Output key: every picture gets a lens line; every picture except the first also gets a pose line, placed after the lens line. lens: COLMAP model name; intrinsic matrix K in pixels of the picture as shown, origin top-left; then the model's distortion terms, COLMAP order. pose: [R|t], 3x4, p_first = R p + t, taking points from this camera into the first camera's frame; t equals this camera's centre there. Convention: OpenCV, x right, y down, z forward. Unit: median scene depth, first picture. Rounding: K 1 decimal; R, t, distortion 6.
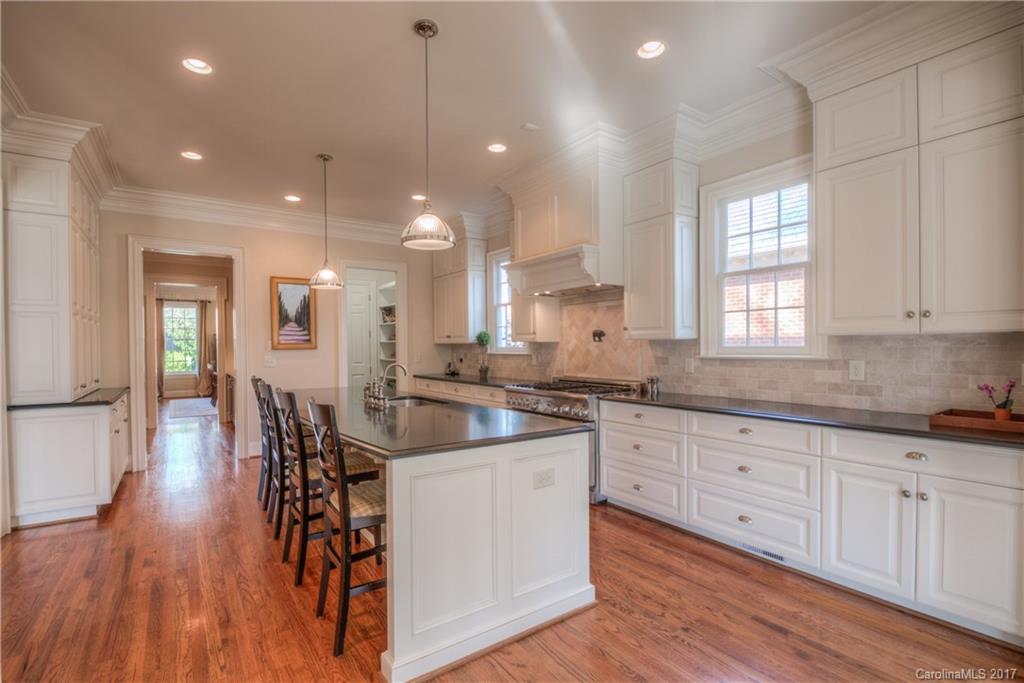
lens RADIAL K [[480.3, 0, 509.9], [0, 480.3, 353.2], [0, 0, 1]] dist [0.002328, -0.011032]
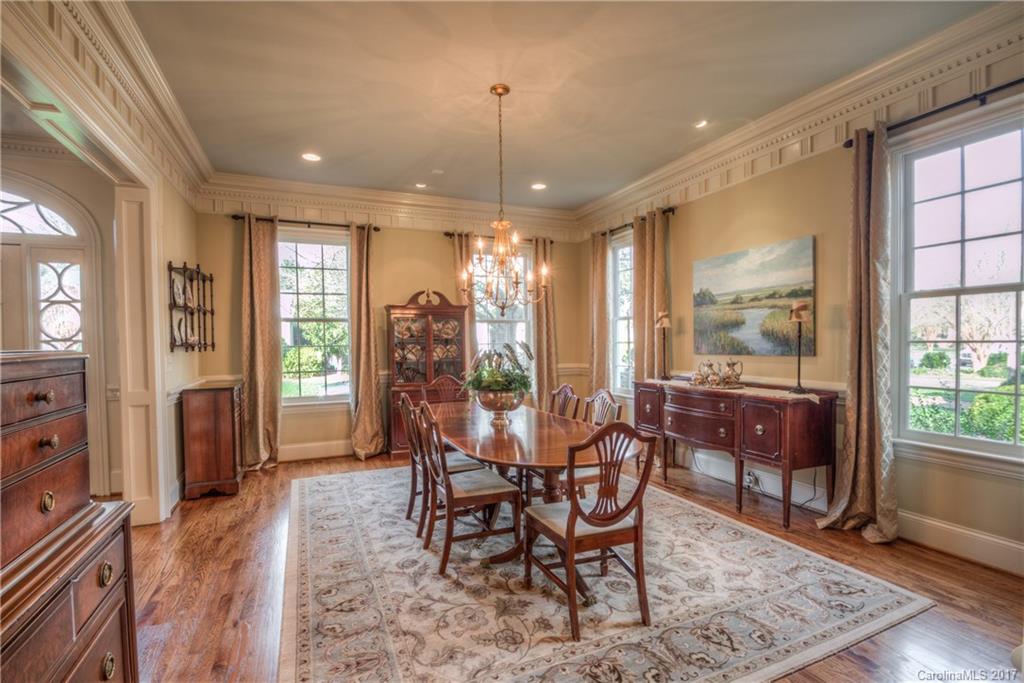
lens RADIAL K [[471.1, 0, 510.3], [0, 471.1, 352.3], [0, 0, 1]] dist [-0.000007, -0.000182]
pose [[0.980828, -0.003088, -0.194851, -1.112283], [0.005432, 0.999919, 0.011496, -0.011443], [0.194799, -0.012334, 0.980766, 1.593845]]
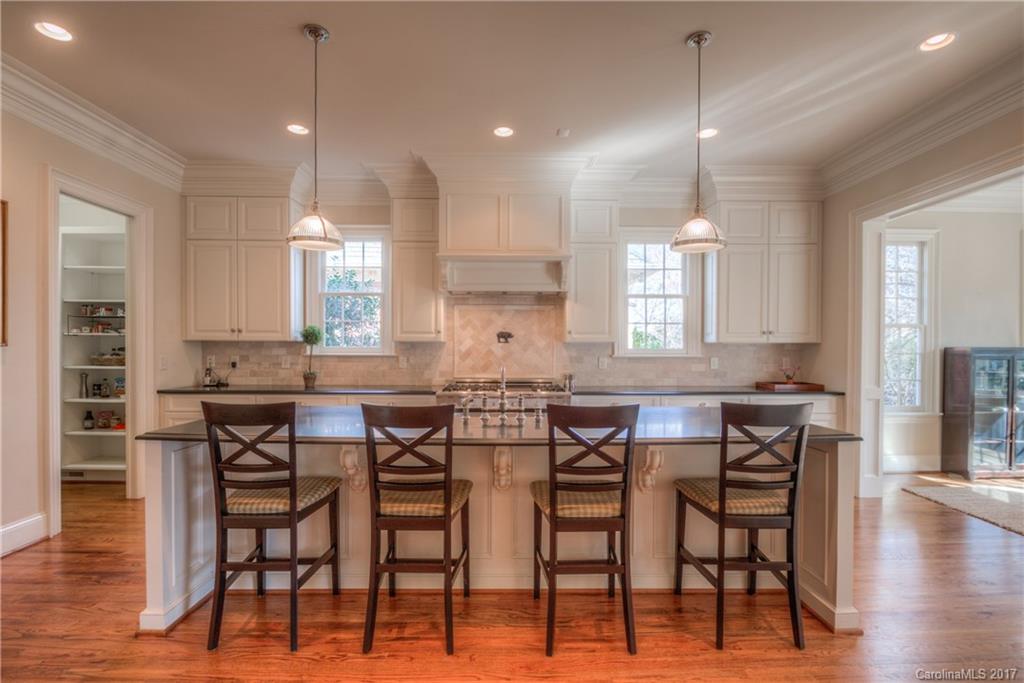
lens RADIAL K [[480.3, 0, 509.9], [0, 480.3, 353.2], [0, 0, 1]] dist [0.002328, -0.011032]
pose [[0.557993, 0.000074, 0.829846, -0.627720], [0.003051, 0.999993, -0.002141, 0.000634], [-0.829840, 0.003727, 0.557989, 0.377415]]
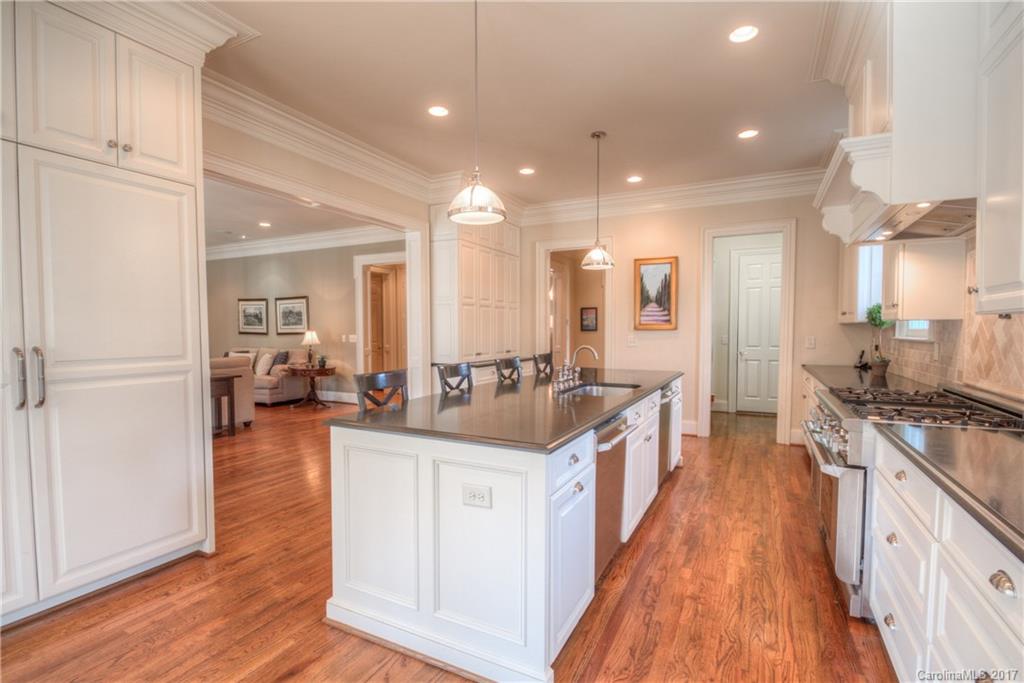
lens RADIAL K [[480.3, 0, 509.9], [0, 480.3, 353.2], [0, 0, 1]] dist [0.002328, -0.011032]
pose [[0.467776, 0.050867, -0.882382, 0.348008], [-0.015489, 0.998661, 0.049359, -0.004657], [0.883711, -0.009422, 0.467937, 0.308195]]
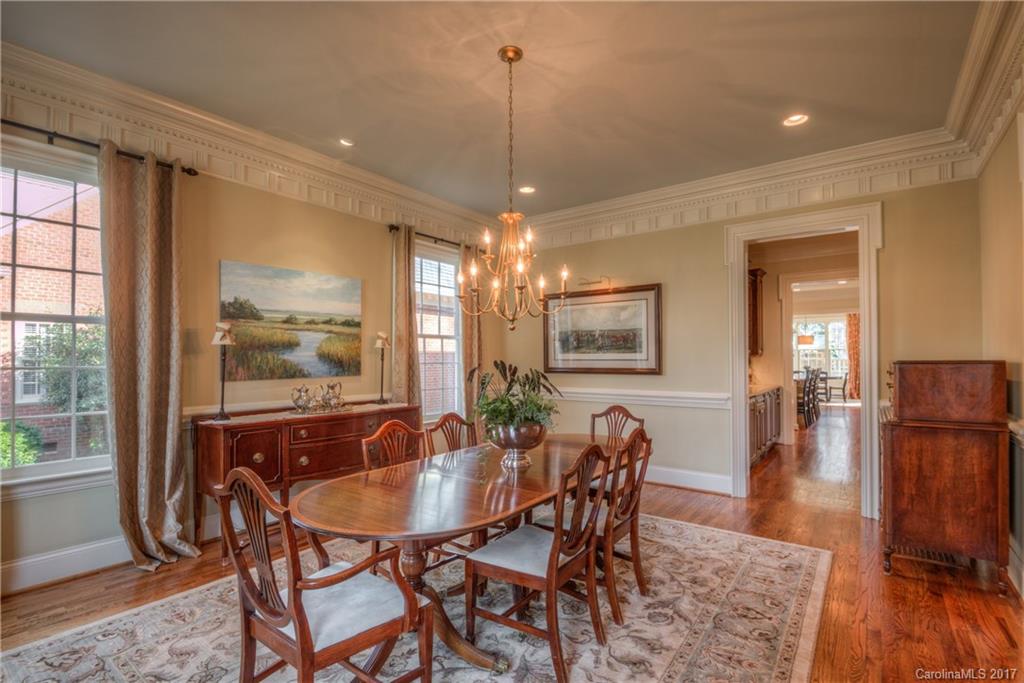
lens RADIAL K [[471.1, 0, 510.3], [0, 471.1, 352.3], [0, 0, 1]] dist [-0.000007, -0.000182]
pose [[-0.317099, 0.016184, 0.948254, -1.725230], [0.013569, 0.999829, -0.012527, -0.023154], [-0.948295, 0.008894, -0.317264, 2.373142]]
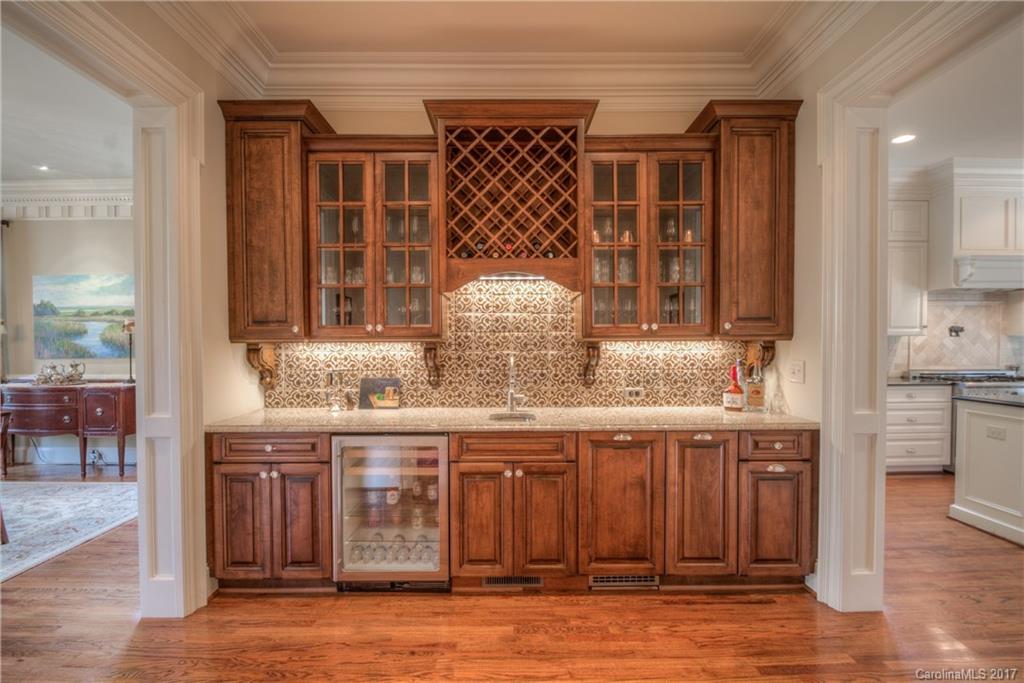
lens RADIAL K [[480.3, 0, 509.9], [0, 480.3, 353.2], [0, 0, 1]] dist [0.002328, -0.011032]
pose [[0.562561, -0.013068, 0.826652, -1.211977], [0.010256, 0.999908, 0.008827, -0.005514], [-0.826692, 0.003512, 0.562644, 1.142140]]
